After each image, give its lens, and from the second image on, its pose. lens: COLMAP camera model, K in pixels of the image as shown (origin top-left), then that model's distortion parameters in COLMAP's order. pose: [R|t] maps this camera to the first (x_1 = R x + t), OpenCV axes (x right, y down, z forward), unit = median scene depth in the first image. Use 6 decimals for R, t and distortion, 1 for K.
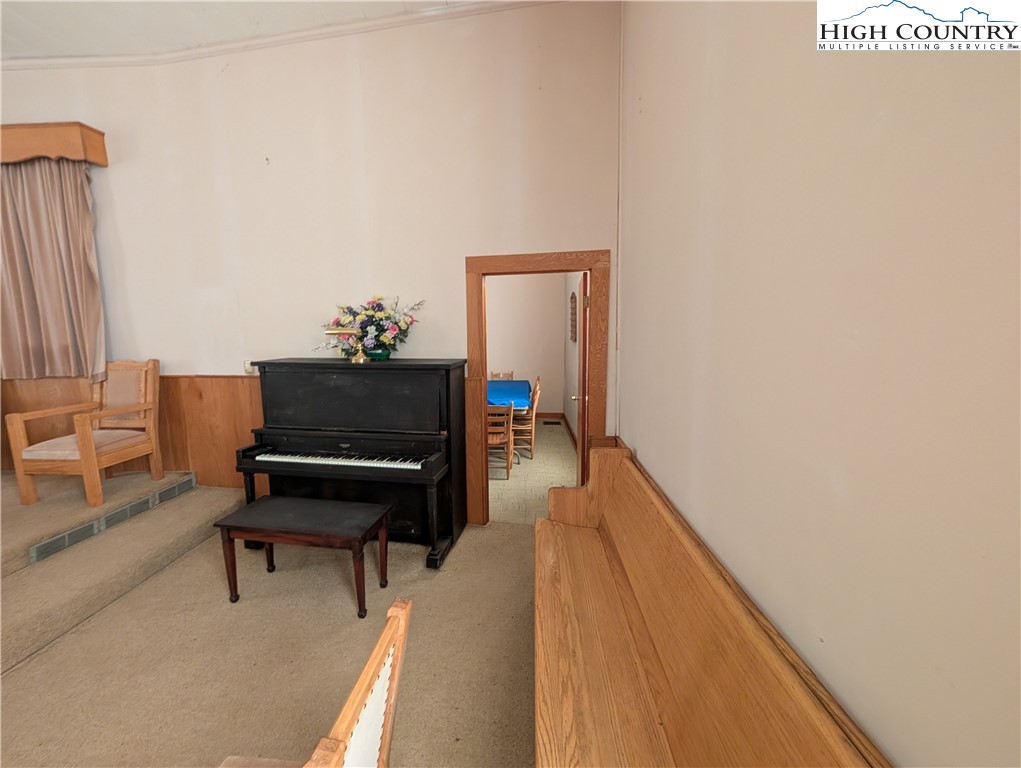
lens RADIAL K [[384.8, 0, 510.0], [0, 384.8, 380.5], [0, 0, 1]] dist [0.001062, 0.000336]
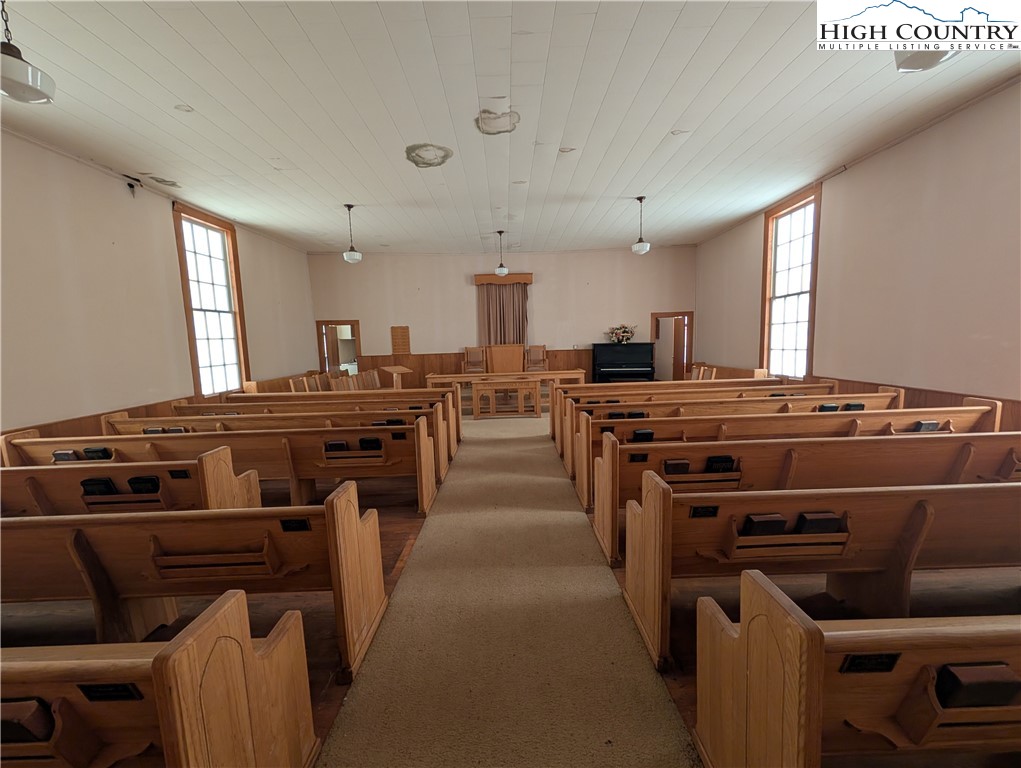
lens RADIAL K [[384.8, 0, 507.8], [0, 384.8, 381.0], [0, 0, 1]] dist [0.001062, 0.000336]
pose [[0.998215, -0.021639, 0.055661, -1.538859], [0.021904, 0.999751, -0.004158, 0.267166], [-0.055557, 0.005370, 0.998441, -2.286056]]
